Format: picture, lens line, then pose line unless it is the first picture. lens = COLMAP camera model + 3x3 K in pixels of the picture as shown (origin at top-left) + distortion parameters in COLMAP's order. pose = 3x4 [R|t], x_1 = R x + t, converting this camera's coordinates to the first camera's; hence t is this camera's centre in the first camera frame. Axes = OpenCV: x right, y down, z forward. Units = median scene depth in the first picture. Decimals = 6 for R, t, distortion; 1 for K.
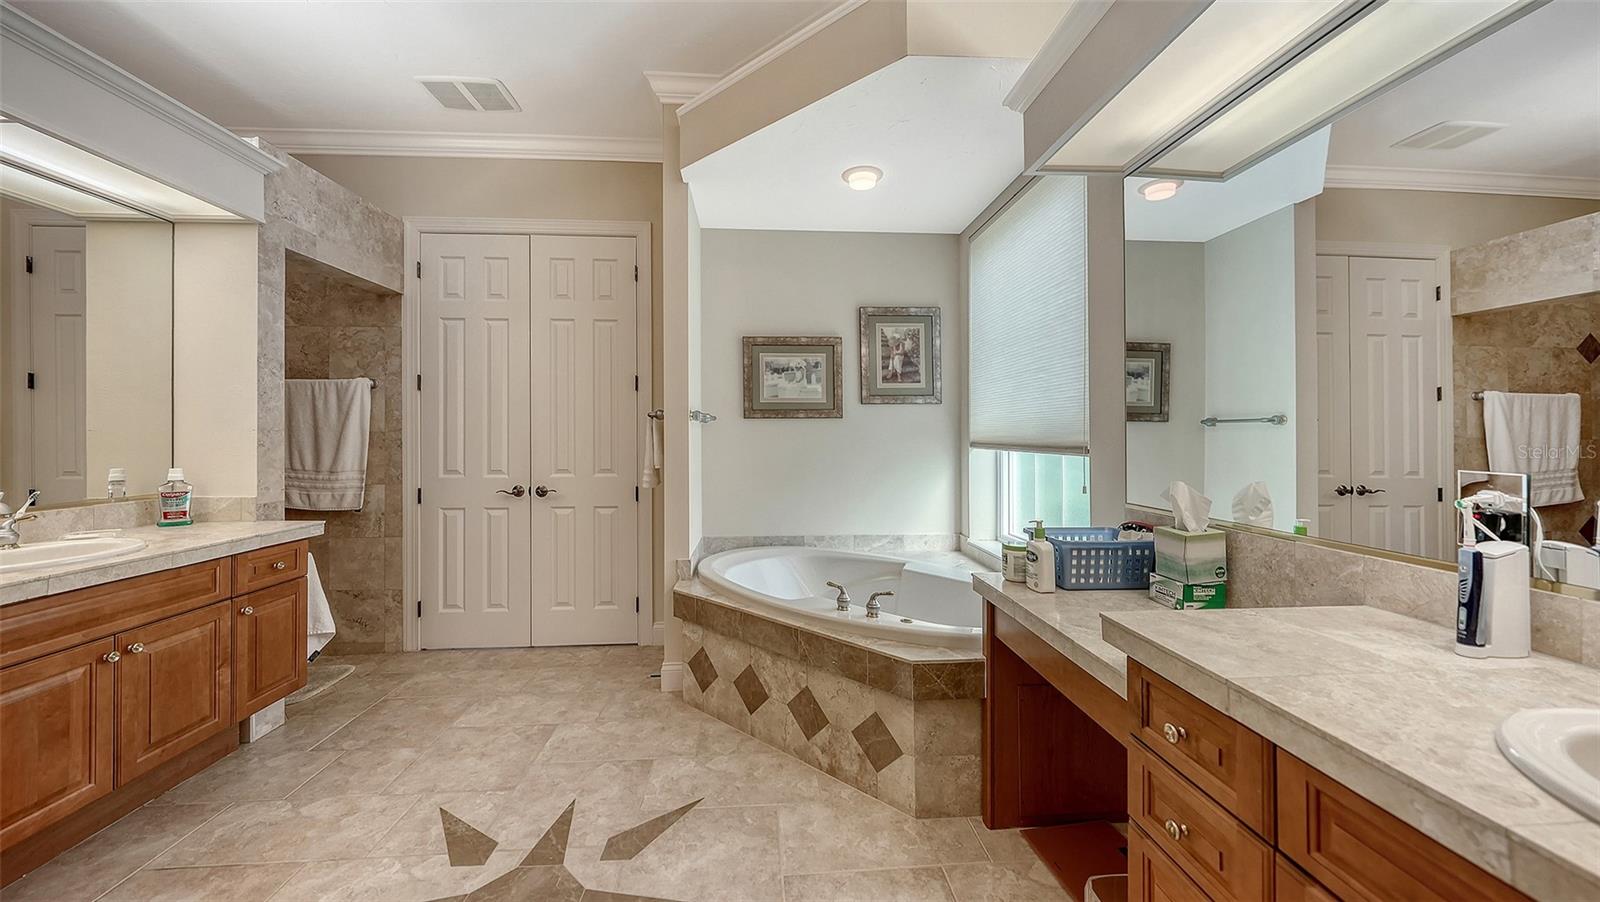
lens RADIAL K [[563.3, 0, 794.6], [0, 563.3, 439.3], [0, 0, 1]] dist [-0.004771, -0.000219]
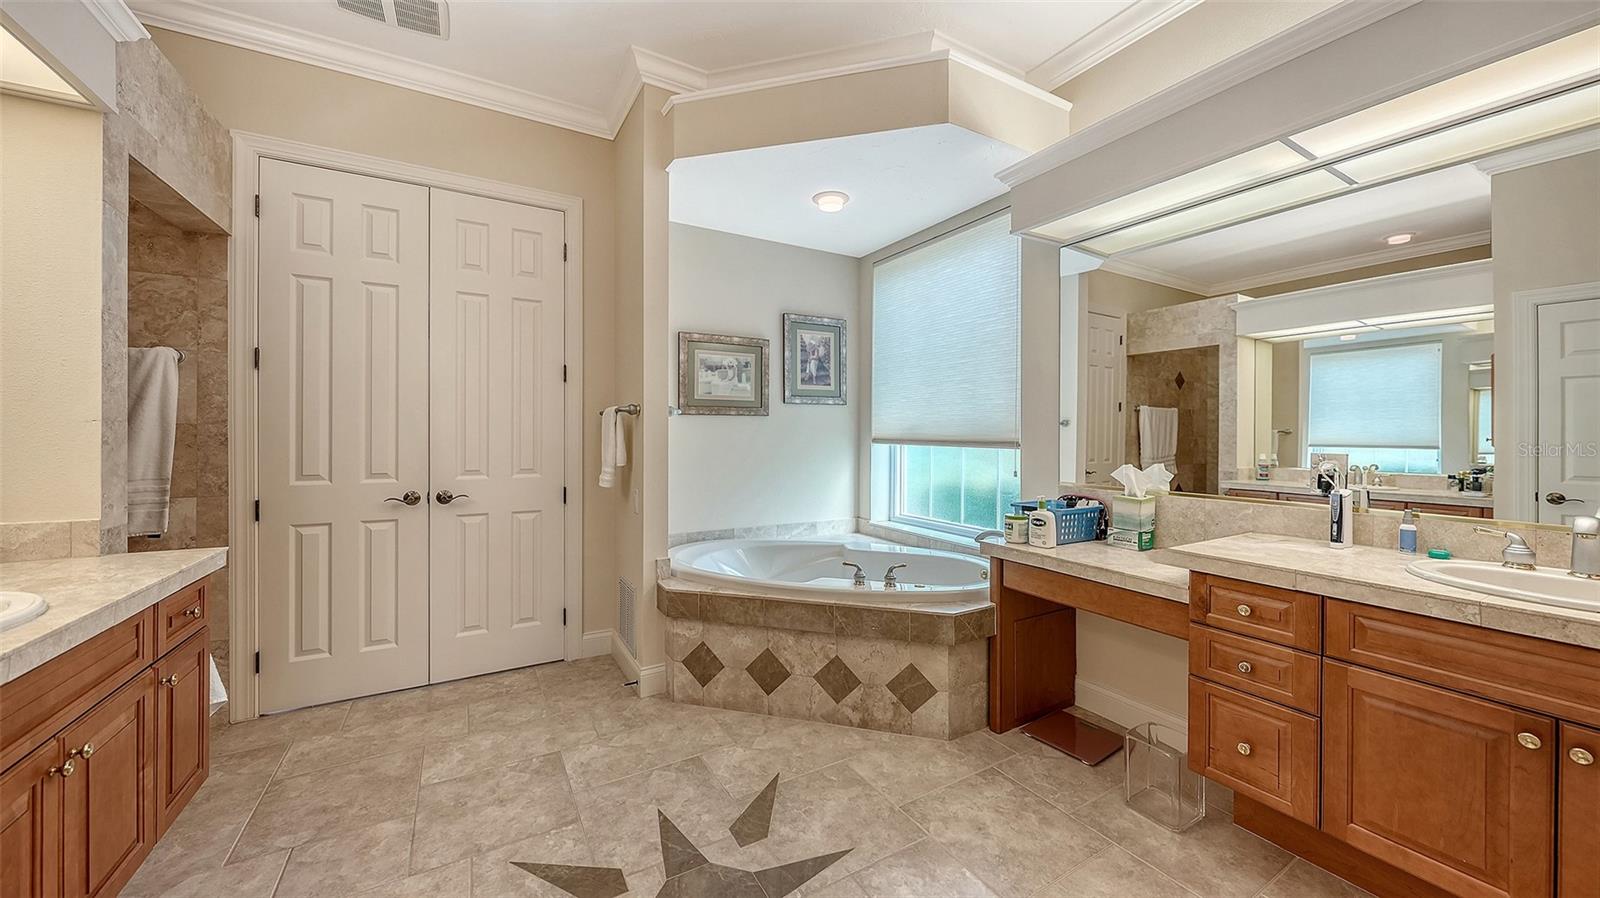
lens RADIAL K [[563.7, 0, 788.2], [0, 563.7, 440.1], [0, 0, 1]] dist [-0.002910, -0.000351]
pose [[0.898235, -0.001418, 0.439512, -0.459454], [-0.002180, 0.999968, 0.007681, 0.000315], [-0.439509, -0.007857, 0.898204, 0.030219]]
